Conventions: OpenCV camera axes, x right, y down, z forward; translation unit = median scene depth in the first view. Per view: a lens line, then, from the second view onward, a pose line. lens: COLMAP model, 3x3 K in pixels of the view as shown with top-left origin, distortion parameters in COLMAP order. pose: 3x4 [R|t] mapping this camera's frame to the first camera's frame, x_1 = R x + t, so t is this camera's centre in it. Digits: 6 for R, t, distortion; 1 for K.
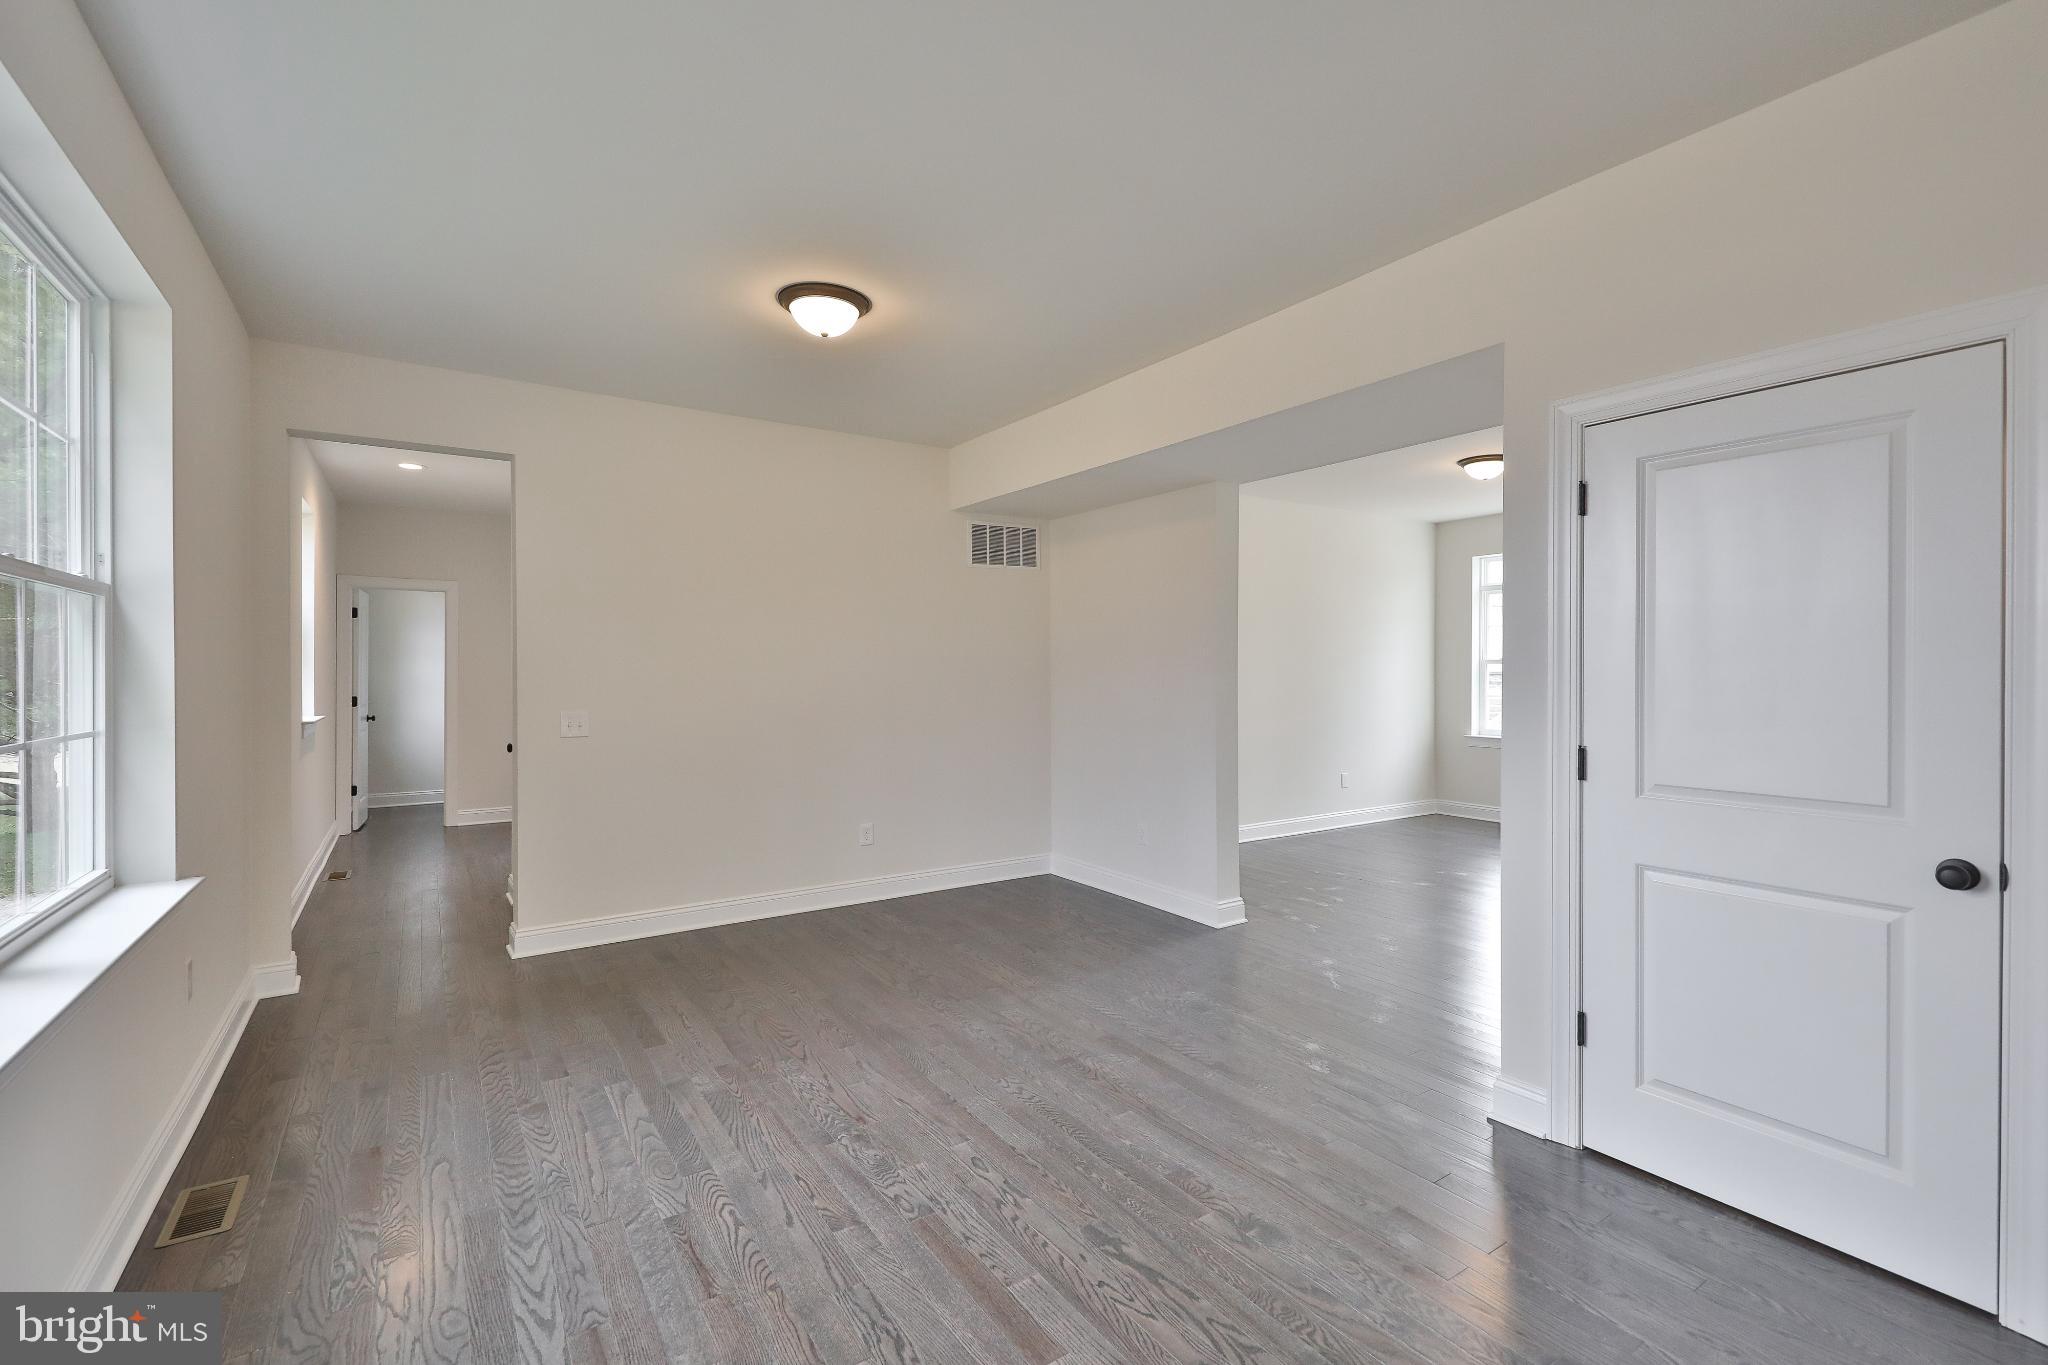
lens RADIAL K [[892.3, 0, 1034.0], [0, 892.3, 675.5], [0, 0, 1]] dist [0.011330, -0.001374]
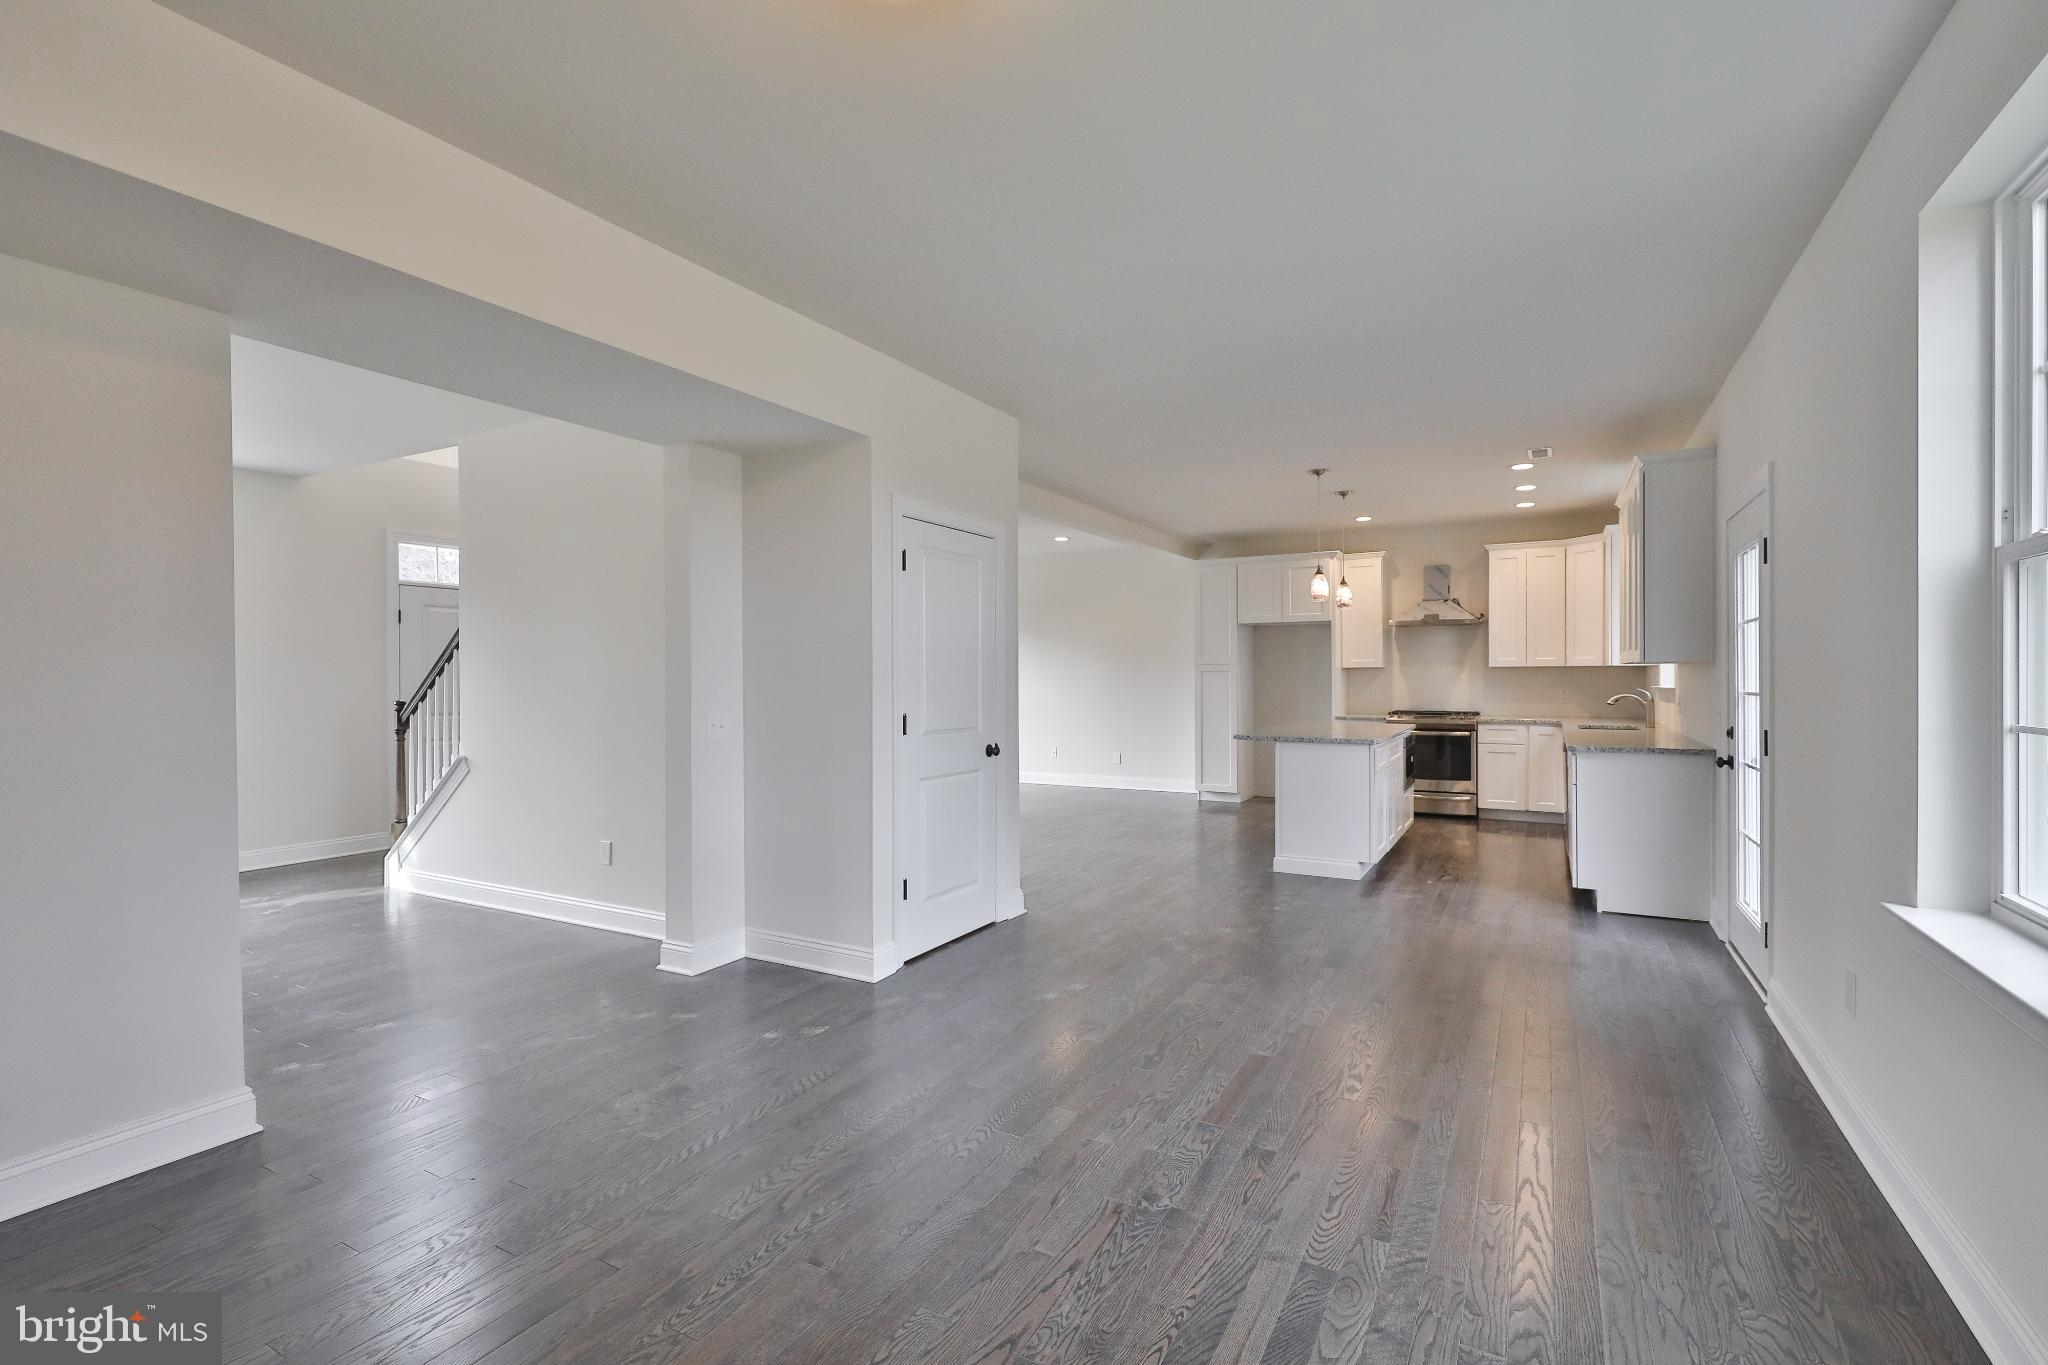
lens RADIAL K [[892.3, 0, 1025.2], [0, 892.3, 687.0], [0, 0, 1]] dist [0.011330, -0.001374]
pose [[-0.429630, -0.010766, 0.902941, -1.076504], [0.011488, 0.999783, 0.017387, 0.002039], [-0.902932, 0.017843, -0.429413, 1.712200]]
